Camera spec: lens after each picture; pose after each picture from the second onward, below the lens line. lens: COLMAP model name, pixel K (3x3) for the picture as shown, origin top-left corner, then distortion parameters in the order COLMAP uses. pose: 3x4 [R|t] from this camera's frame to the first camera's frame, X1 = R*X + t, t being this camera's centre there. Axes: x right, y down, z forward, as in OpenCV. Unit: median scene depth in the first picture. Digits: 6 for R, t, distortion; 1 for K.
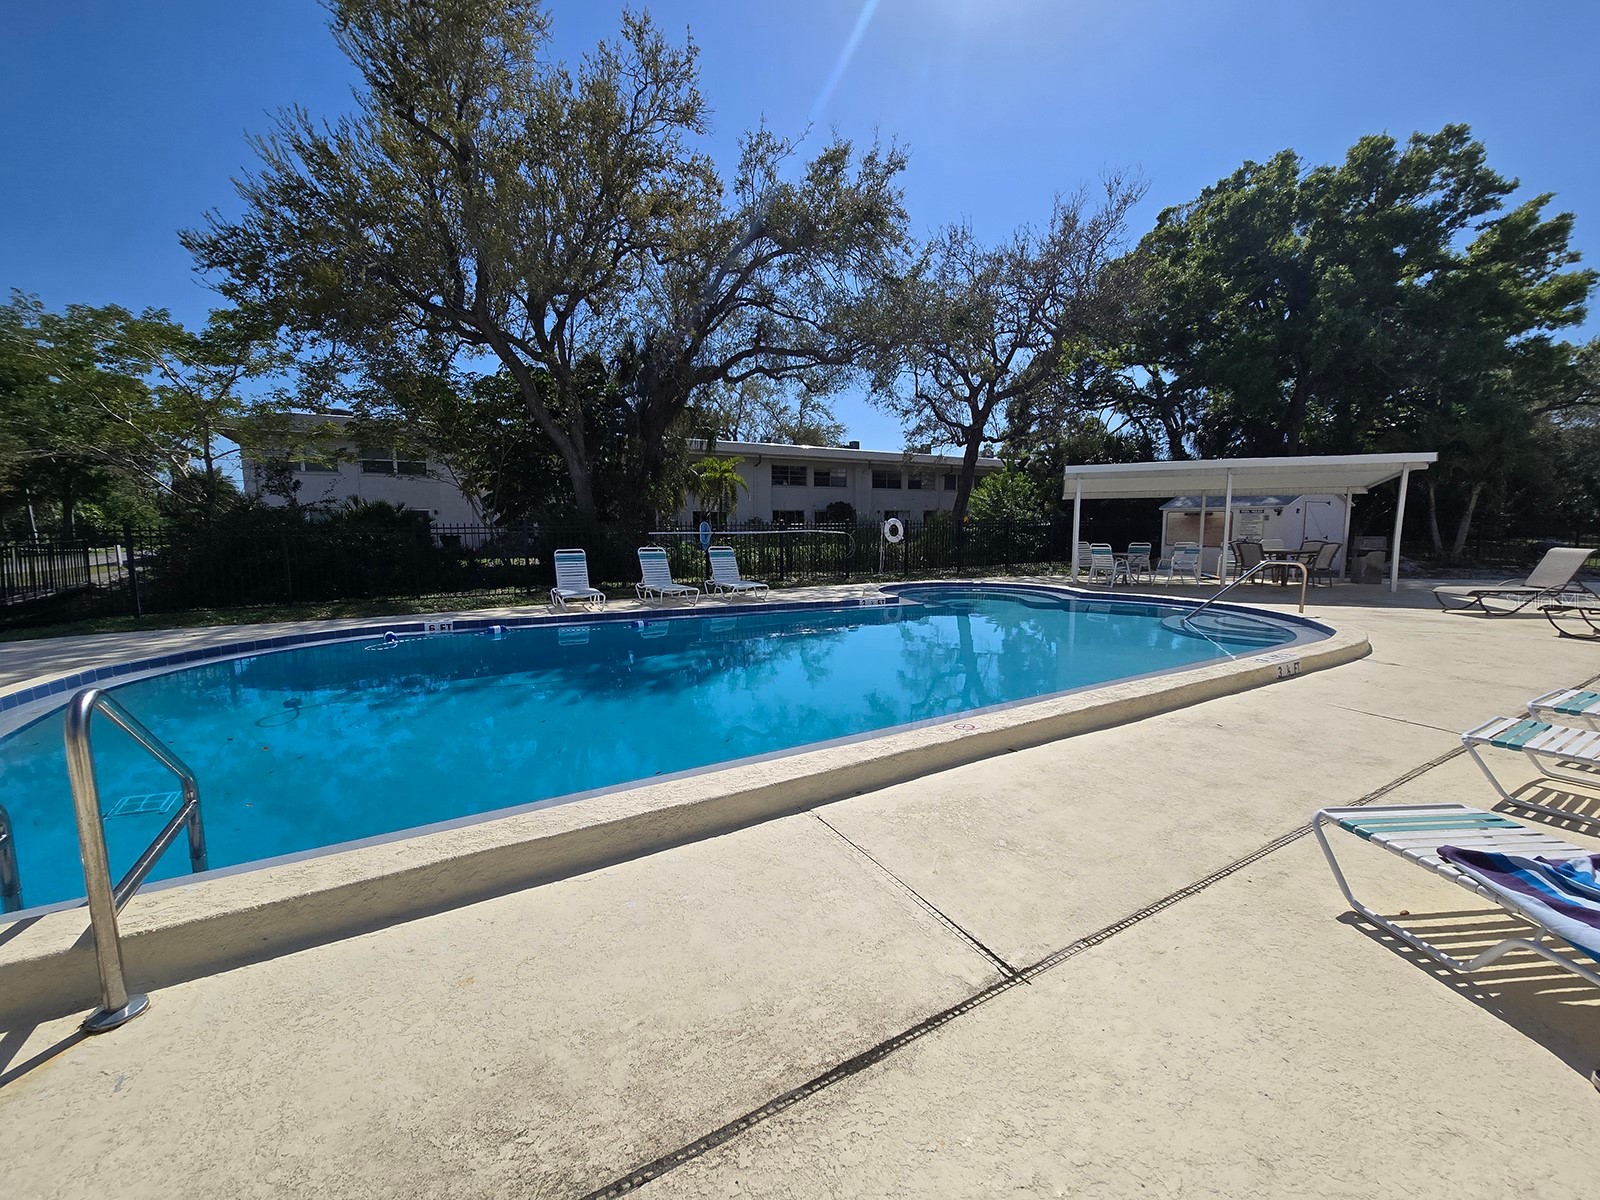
lens RADIAL K [[634.5, 0, 800.0], [0, 634.5, 600.0], [0, 0, 1]] dist [0.001010, 0.000255]
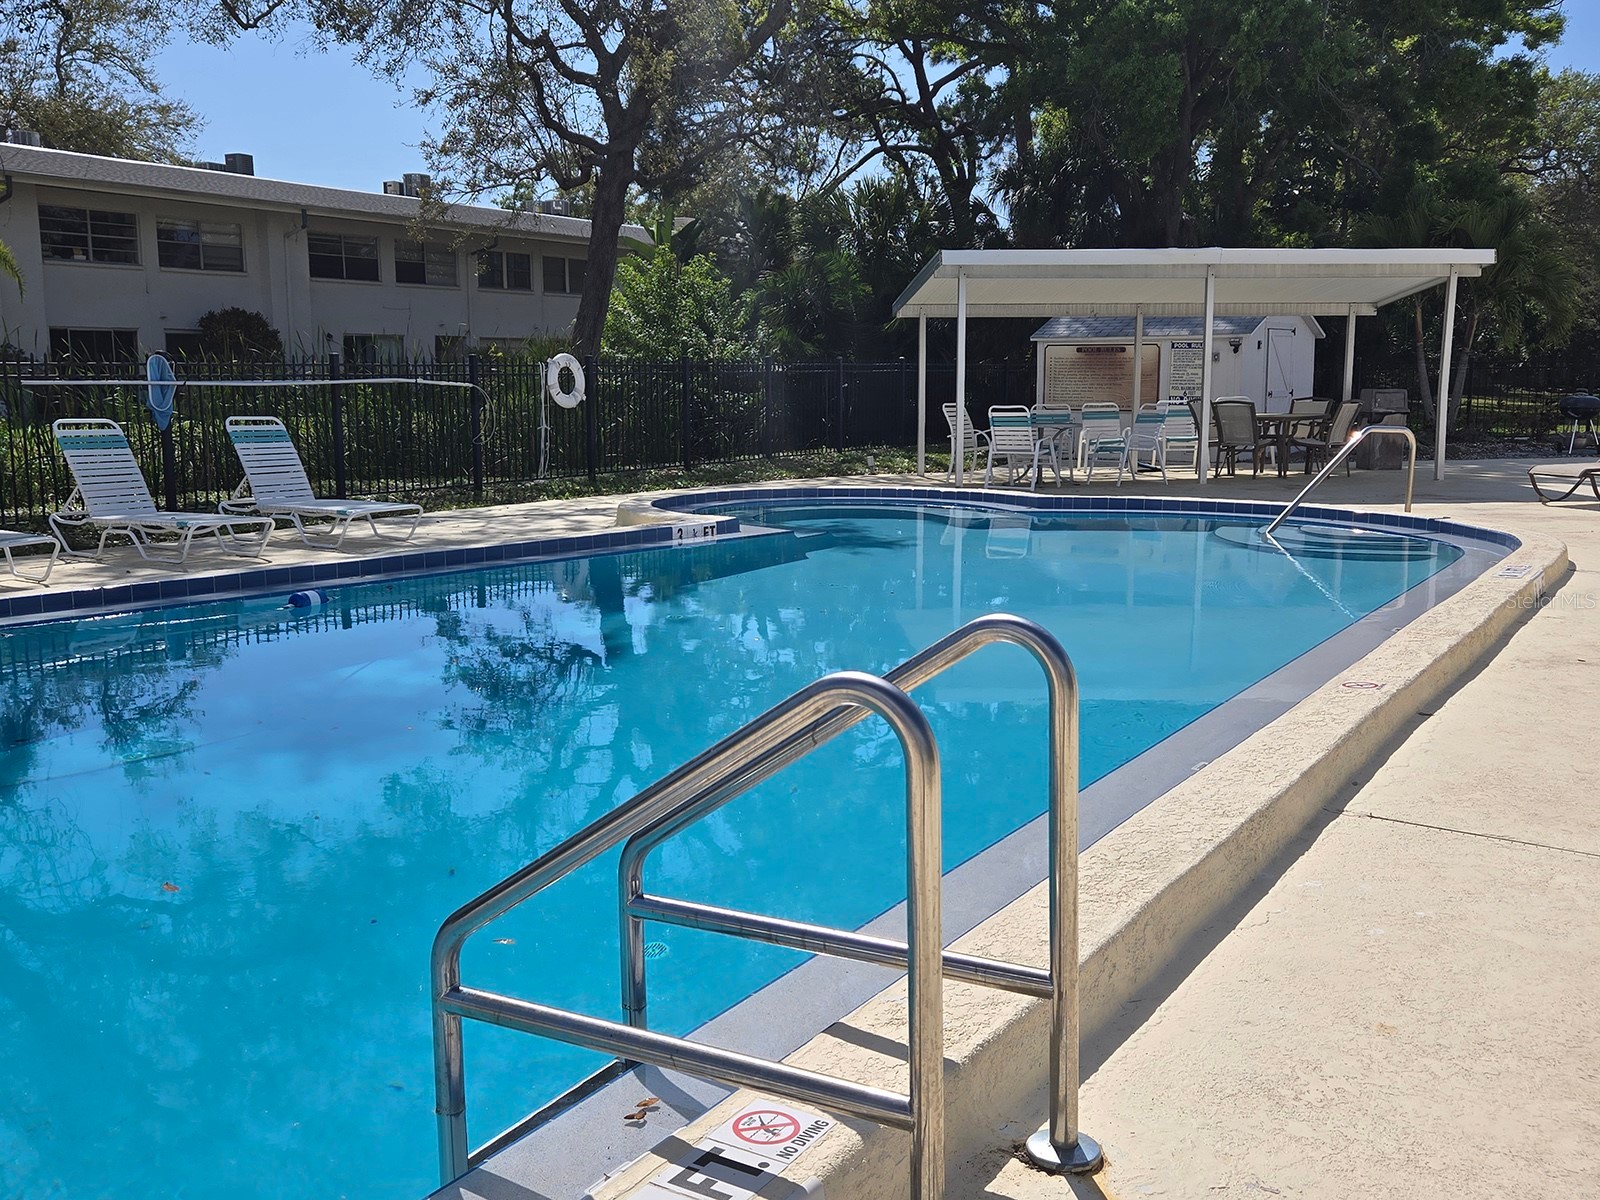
lens RADIAL K [[1500.4, 0, 800.0], [0, 1500.4, 600.0], [0, 0, 1]] dist [0.054356, -0.007559]
pose [[0.895271, -0.063348, 0.440995, -0.152951], [0.048780, 0.997826, 0.044308, 0.004208], [-0.442844, -0.018156, 0.896415, -0.013708]]
